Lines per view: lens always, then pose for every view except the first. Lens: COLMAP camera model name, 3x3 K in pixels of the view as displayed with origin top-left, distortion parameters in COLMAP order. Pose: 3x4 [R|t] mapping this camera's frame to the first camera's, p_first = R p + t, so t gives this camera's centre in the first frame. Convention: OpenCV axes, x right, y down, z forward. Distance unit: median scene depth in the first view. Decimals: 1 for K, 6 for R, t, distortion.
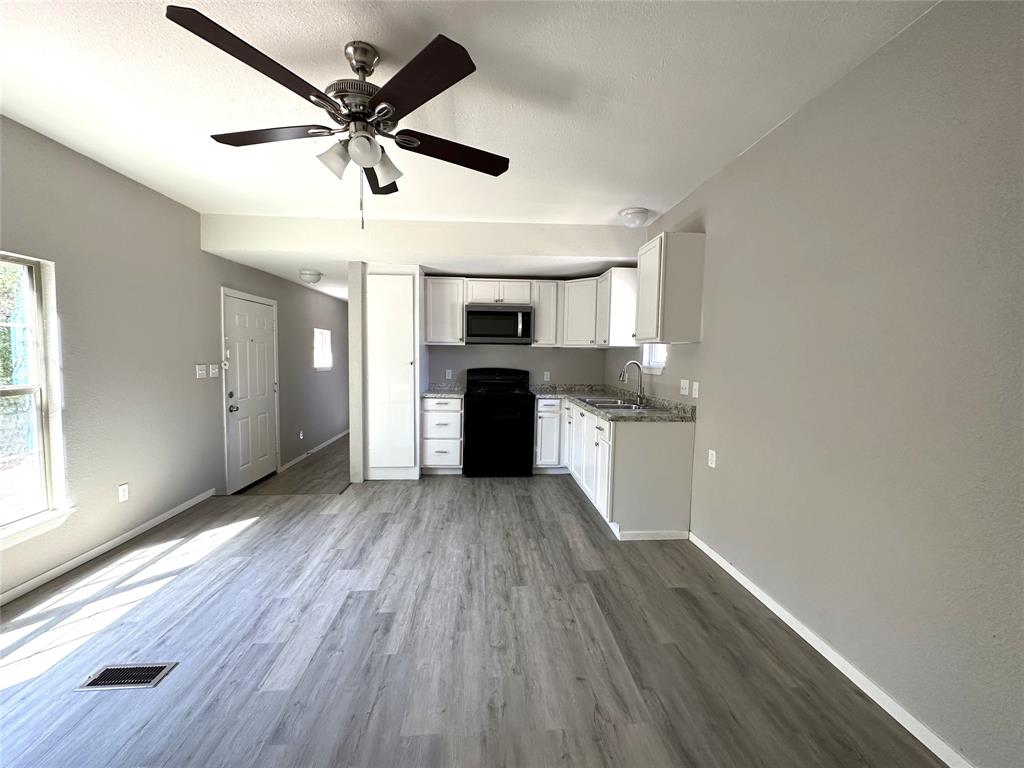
lens RADIAL K [[408.3, 0, 512.5], [0, 408.3, 385.2], [0, 0, 1]] dist [-0.002310, 0.000089]
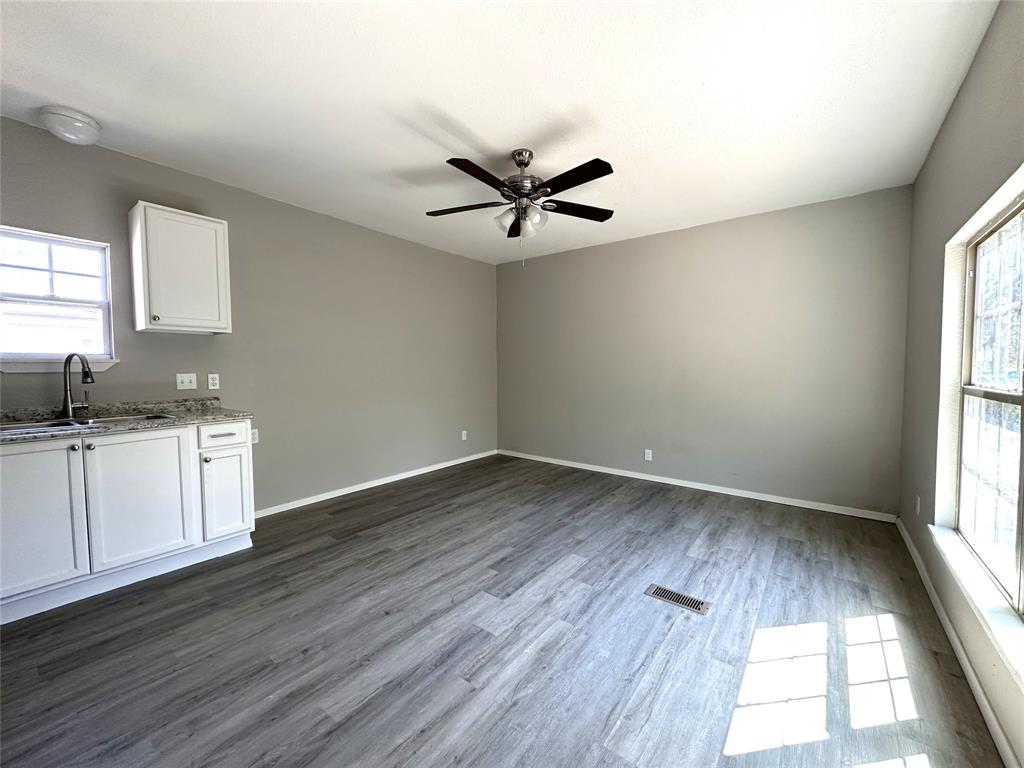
lens RADIAL K [[408.3, 0, 516.2], [0, 408.3, 381.9], [0, 0, 1]] dist [-0.002310, 0.000089]
pose [[-0.751057, -0.038583, 0.659109, -0.799385], [0.039189, 0.993926, 0.102839, -0.063818], [-0.659073, 0.103067, -0.744983, 1.281239]]
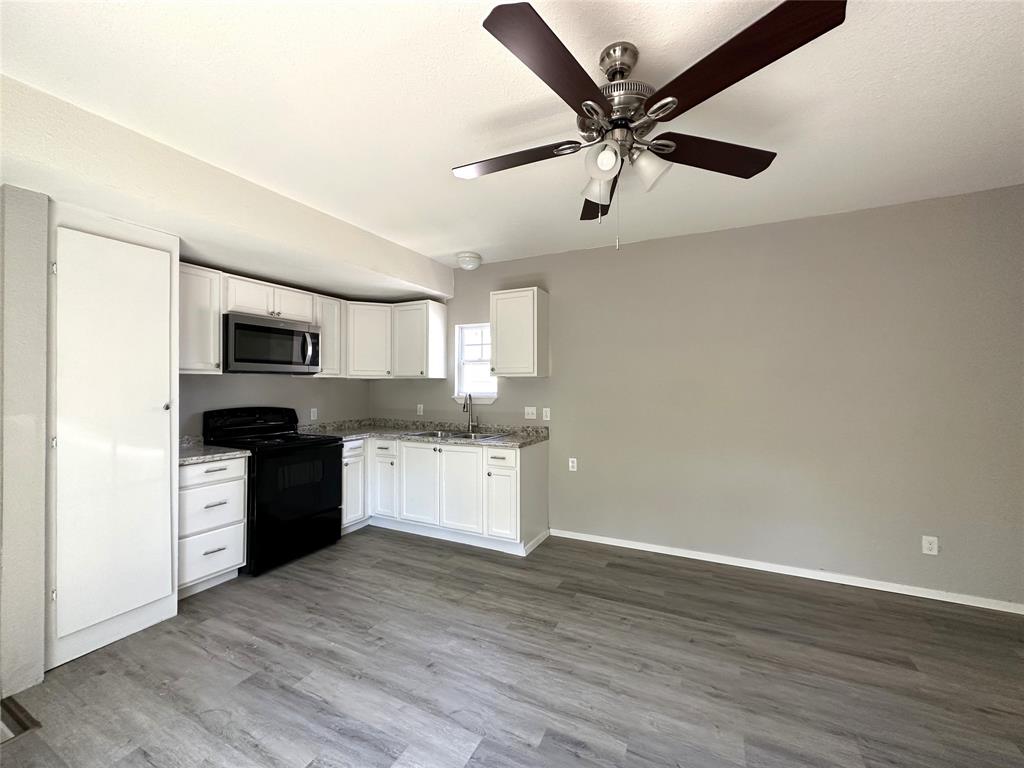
lens RADIAL K [[408.3, 0, 512.9], [0, 408.3, 384.3], [0, 0, 1]] dist [-0.002310, 0.000089]
pose [[0.503834, -0.011132, 0.863729, -0.710630], [0.068704, 0.997266, -0.027223, -0.054209], [-0.861064, 0.073058, 0.503221, 0.451636]]
